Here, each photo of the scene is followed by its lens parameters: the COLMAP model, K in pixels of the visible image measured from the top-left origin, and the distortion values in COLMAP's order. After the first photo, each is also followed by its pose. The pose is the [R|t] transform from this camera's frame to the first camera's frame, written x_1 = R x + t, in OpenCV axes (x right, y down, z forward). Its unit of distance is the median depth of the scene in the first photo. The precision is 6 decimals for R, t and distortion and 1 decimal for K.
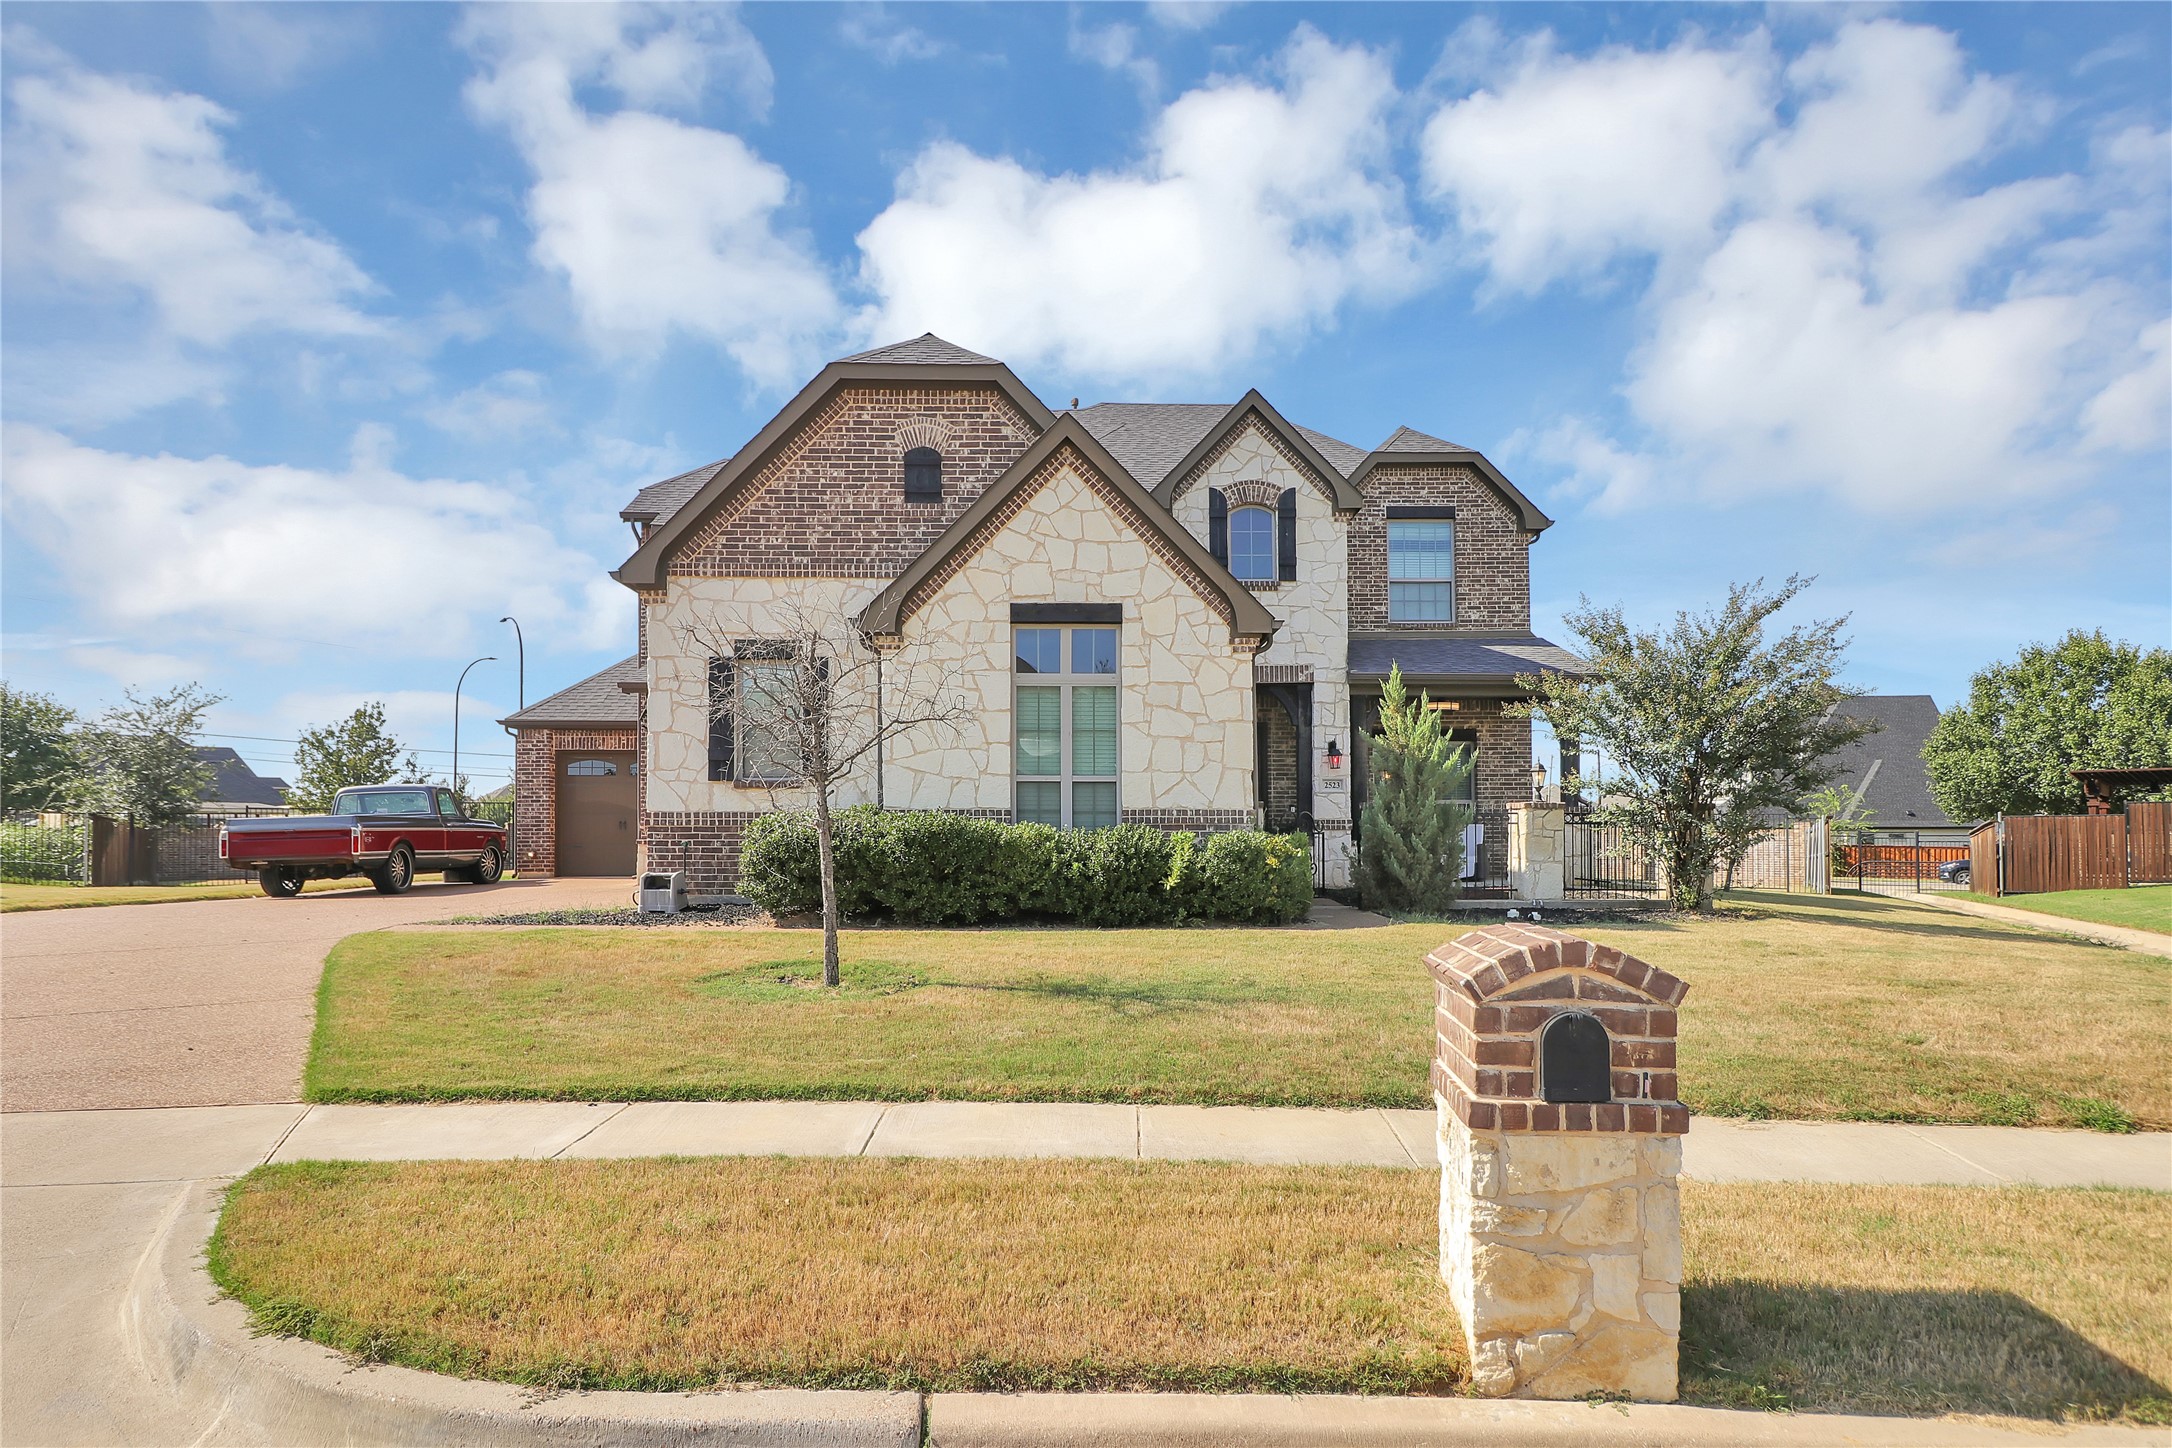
lens RADIAL K [[1241.7, 0, 1084.9], [0, 1241.7, 729.0], [0, 0, 1]] dist [-0.000819, -0.000810]
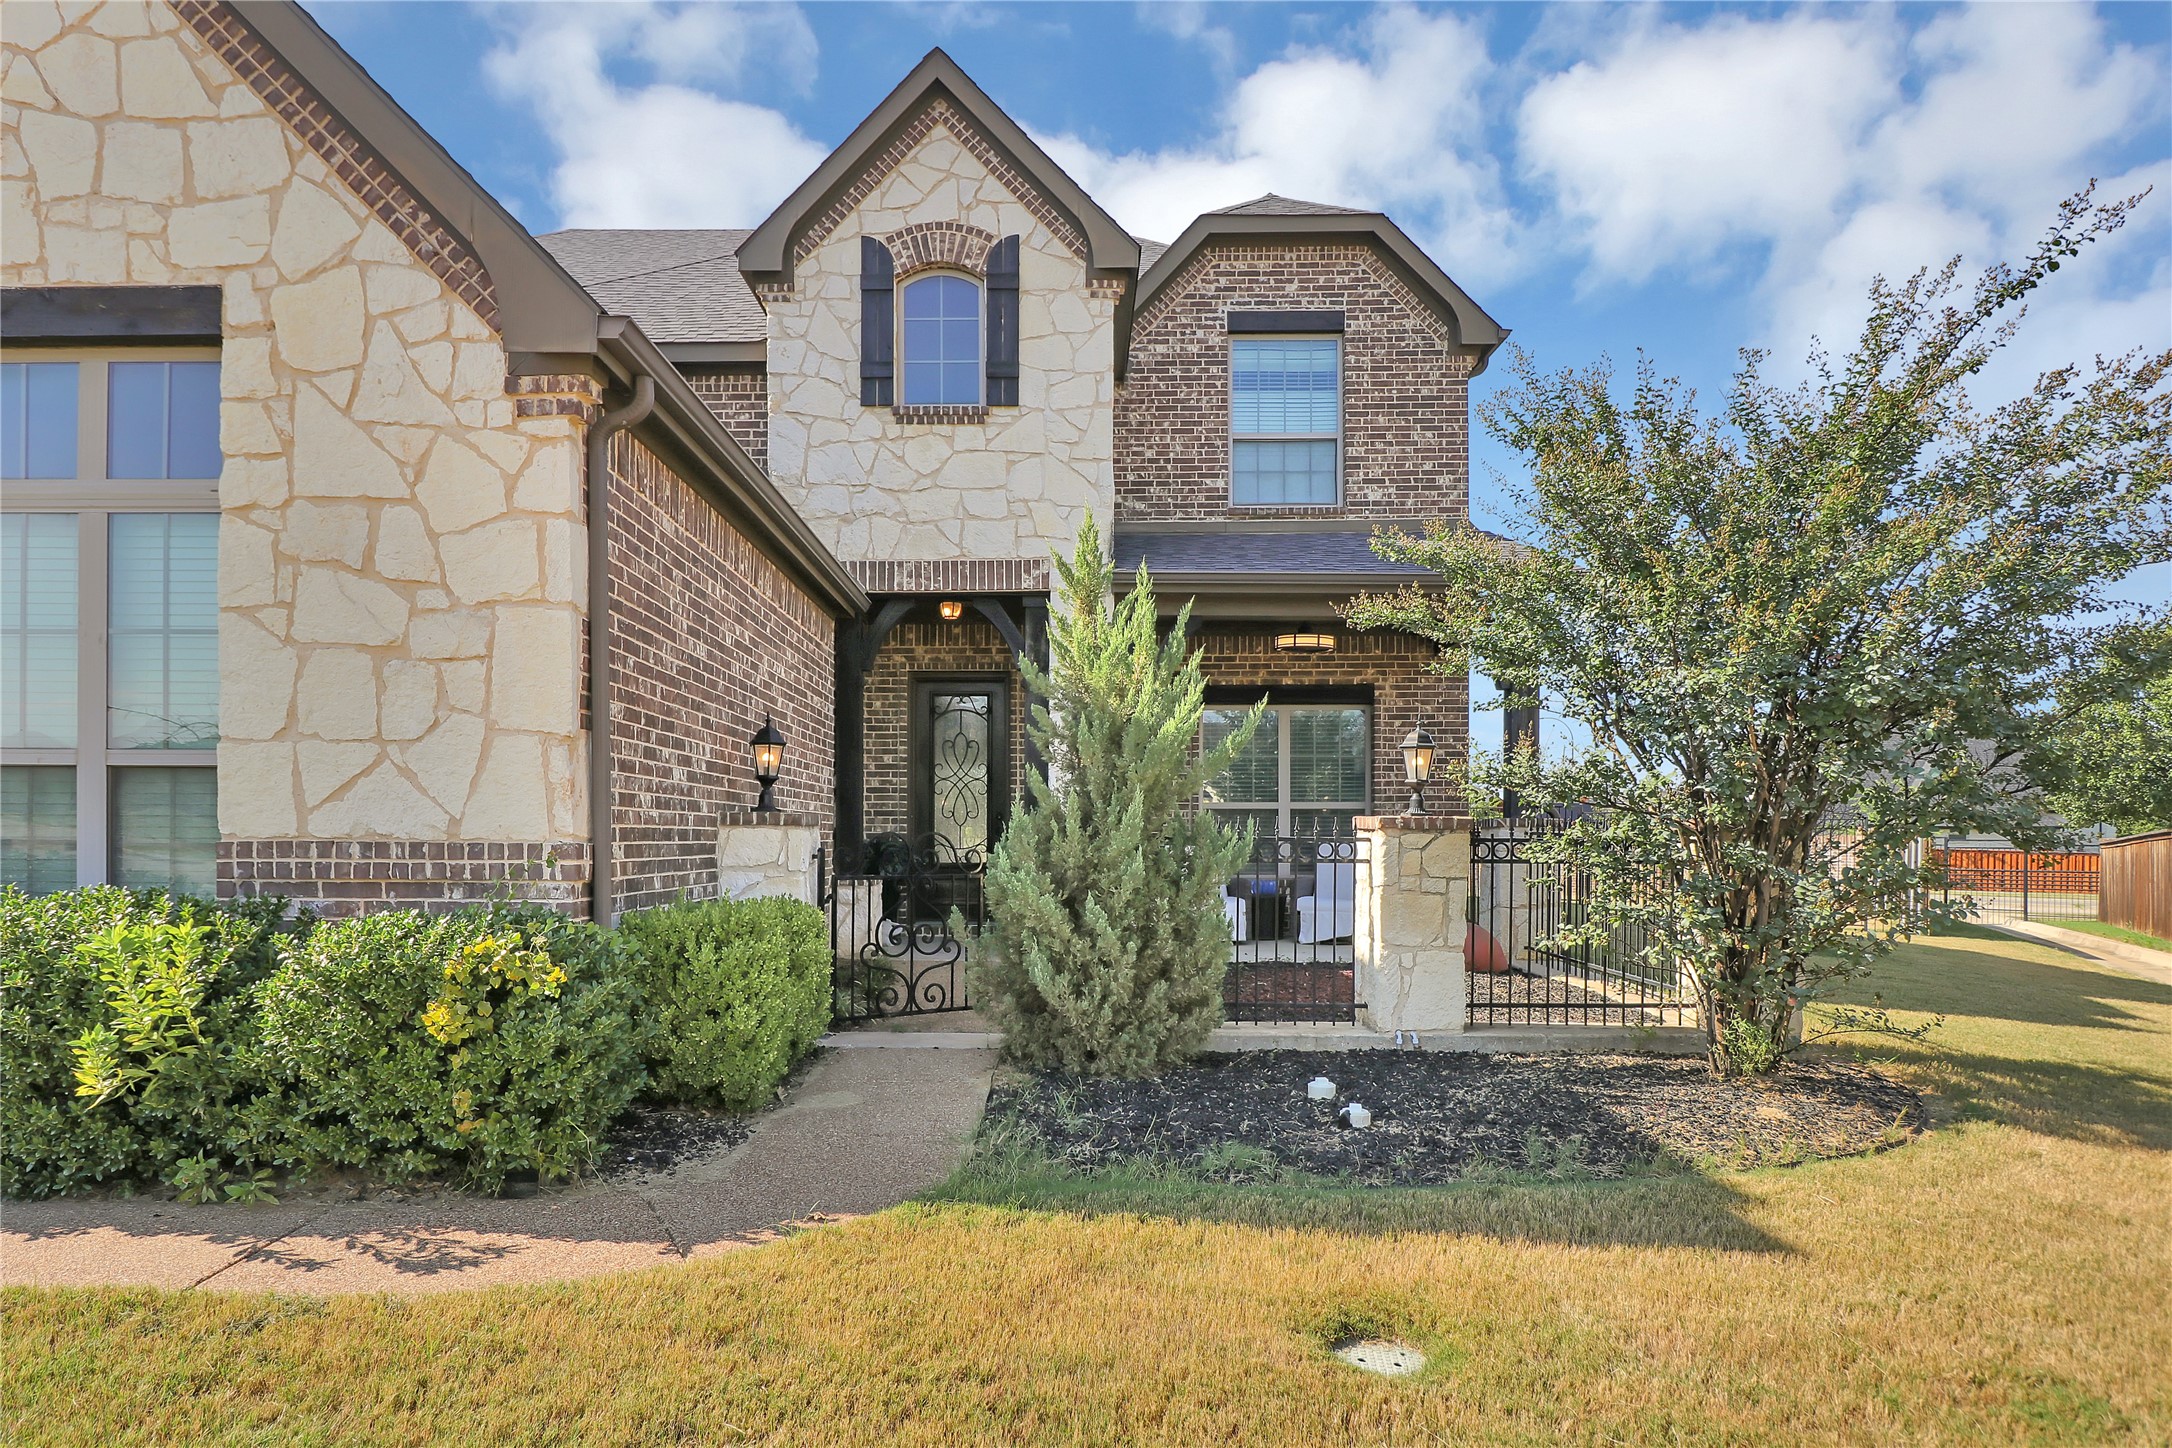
lens RADIAL K [[1241.7, 0, 1052.4], [0, 1241.7, 766.1], [0, 0, 1]] dist [-0.000819, -0.000810]
pose [[0.999363, 0.001833, -0.035640, 0.250258], [-0.000540, 0.999342, 0.036260, 0.024603], [0.035683, -0.036218, 0.998707, 0.544502]]
